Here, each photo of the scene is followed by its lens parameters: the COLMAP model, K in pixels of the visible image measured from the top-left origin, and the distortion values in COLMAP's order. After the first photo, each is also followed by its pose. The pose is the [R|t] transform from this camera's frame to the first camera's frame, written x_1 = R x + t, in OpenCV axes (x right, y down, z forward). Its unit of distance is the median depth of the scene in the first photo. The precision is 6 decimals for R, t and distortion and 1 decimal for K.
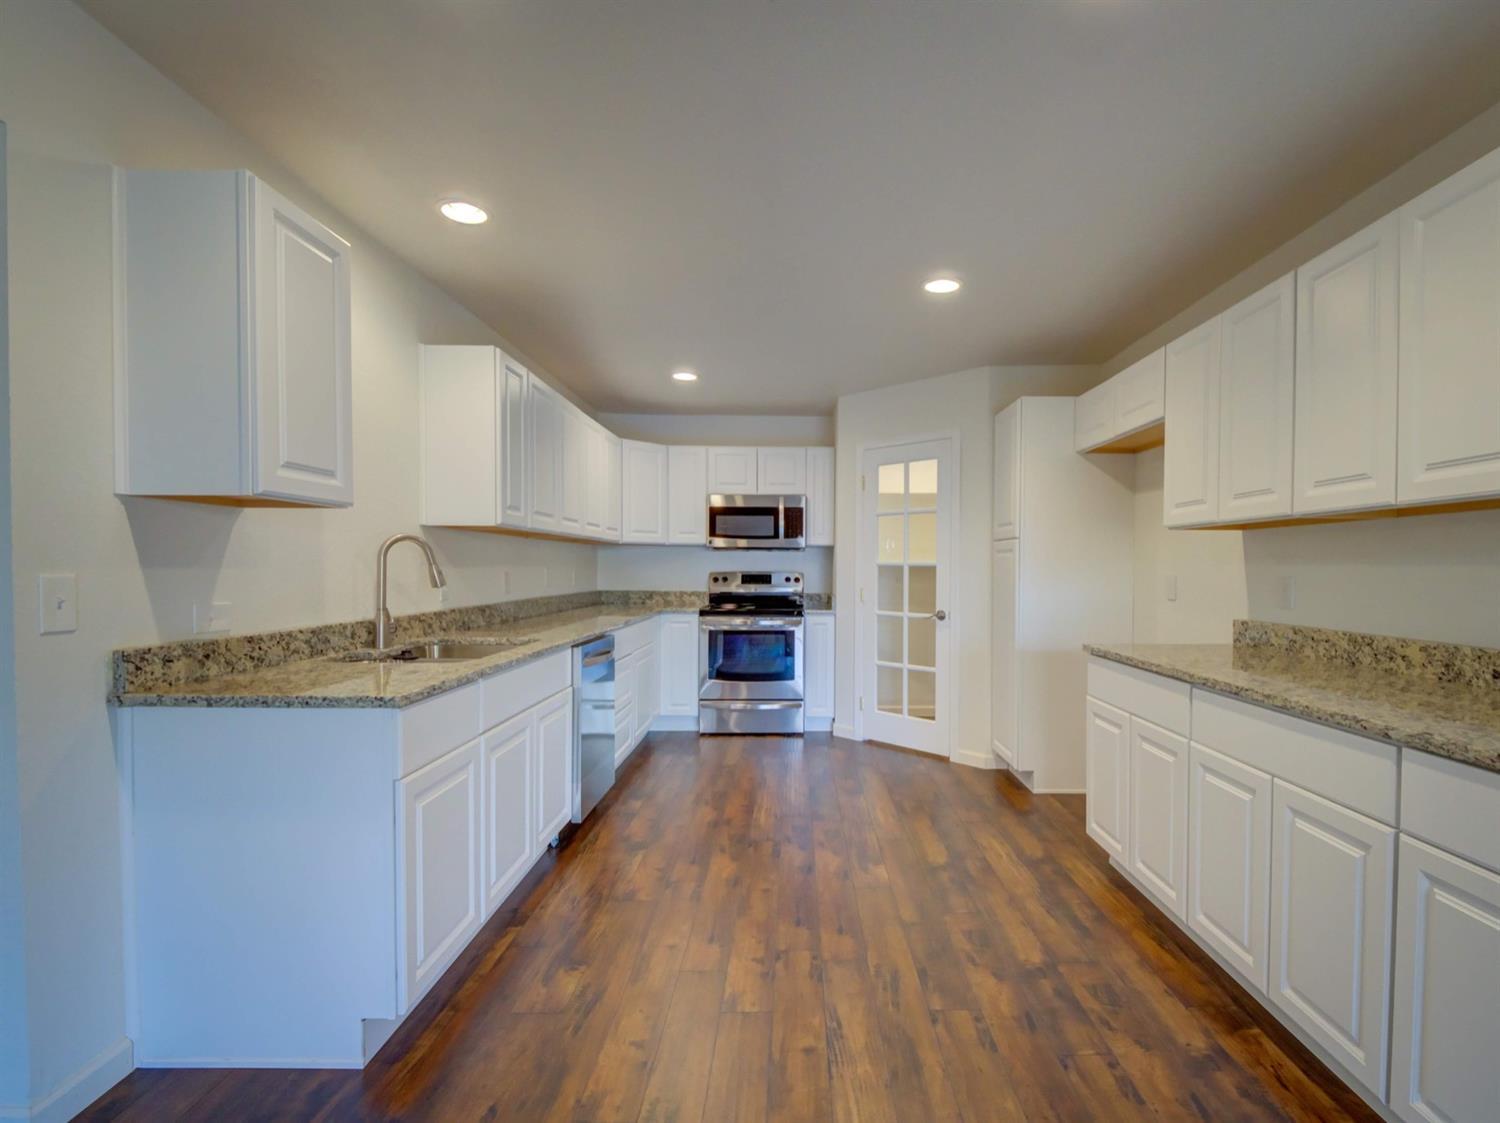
lens RADIAL K [[716.9, 0, 809.4], [0, 716.9, 571.1], [0, 0, 1]] dist [0.001741, -0.000281]
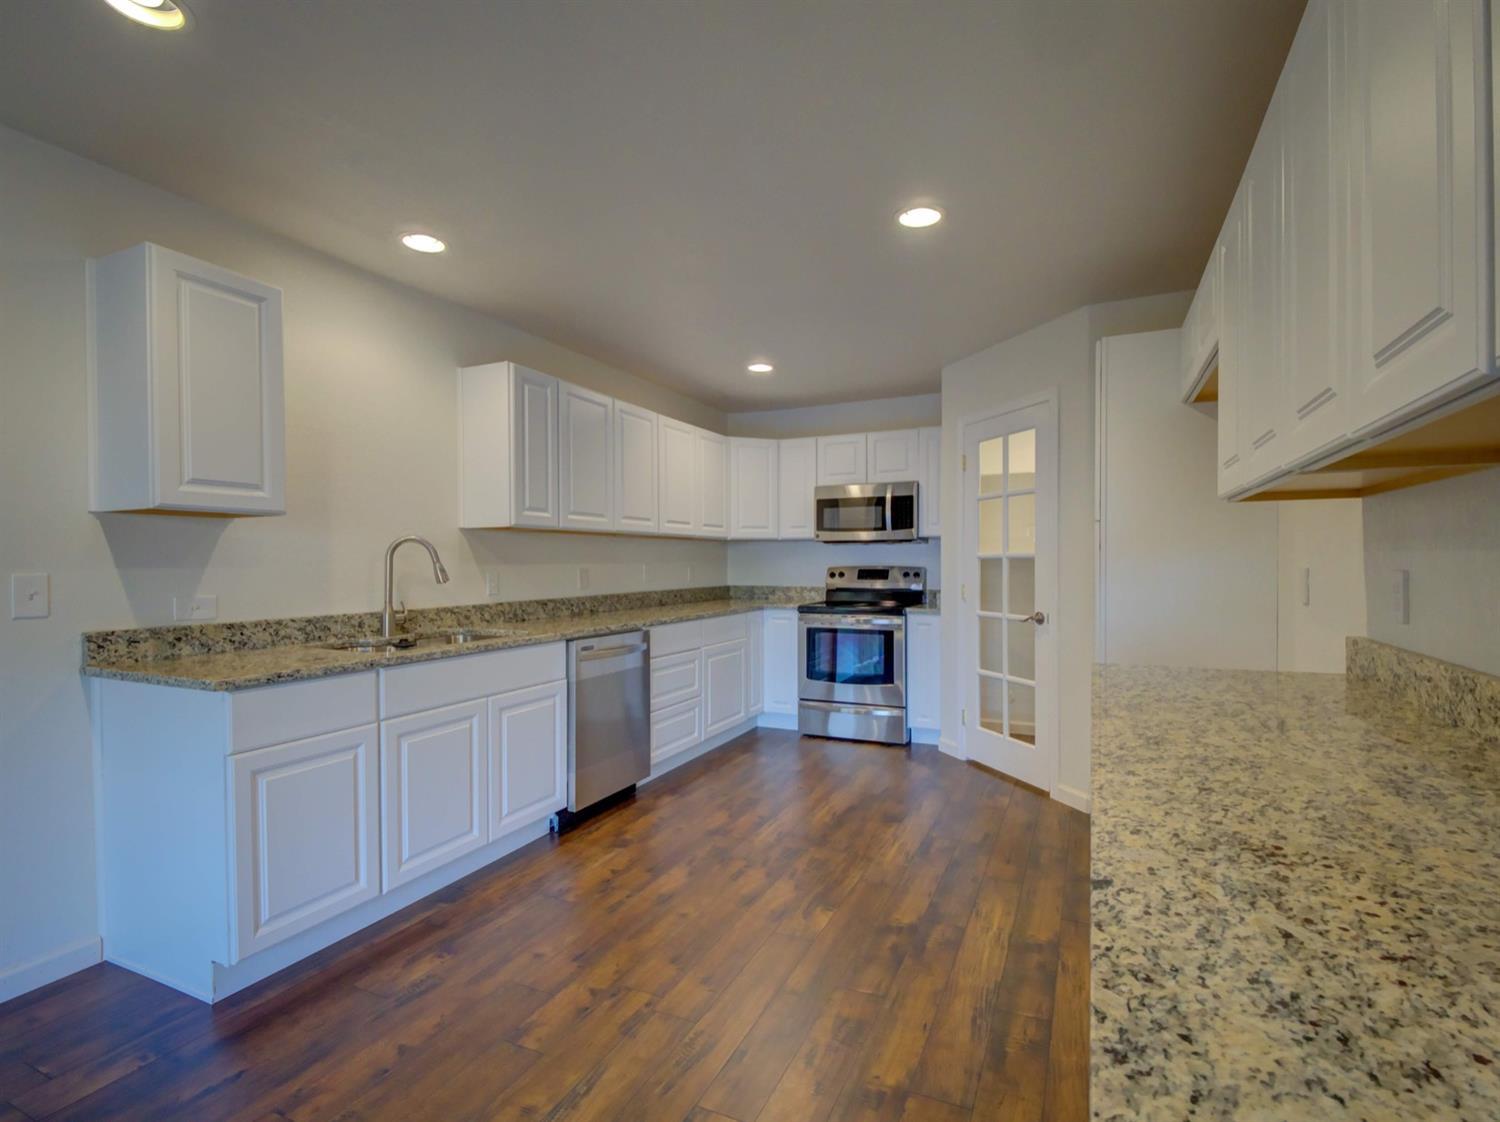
lens RADIAL K [[711.2, 0, 783.1], [0, 711.2, 564.5], [0, 0, 1]] dist [-0.000353, -0.000468]
pose [[0.906753, -0.008762, -0.421572, 0.265153], [0.008007, 0.999962, -0.003561, 0.000960], [0.421587, -0.000147, 0.906788, 0.137552]]
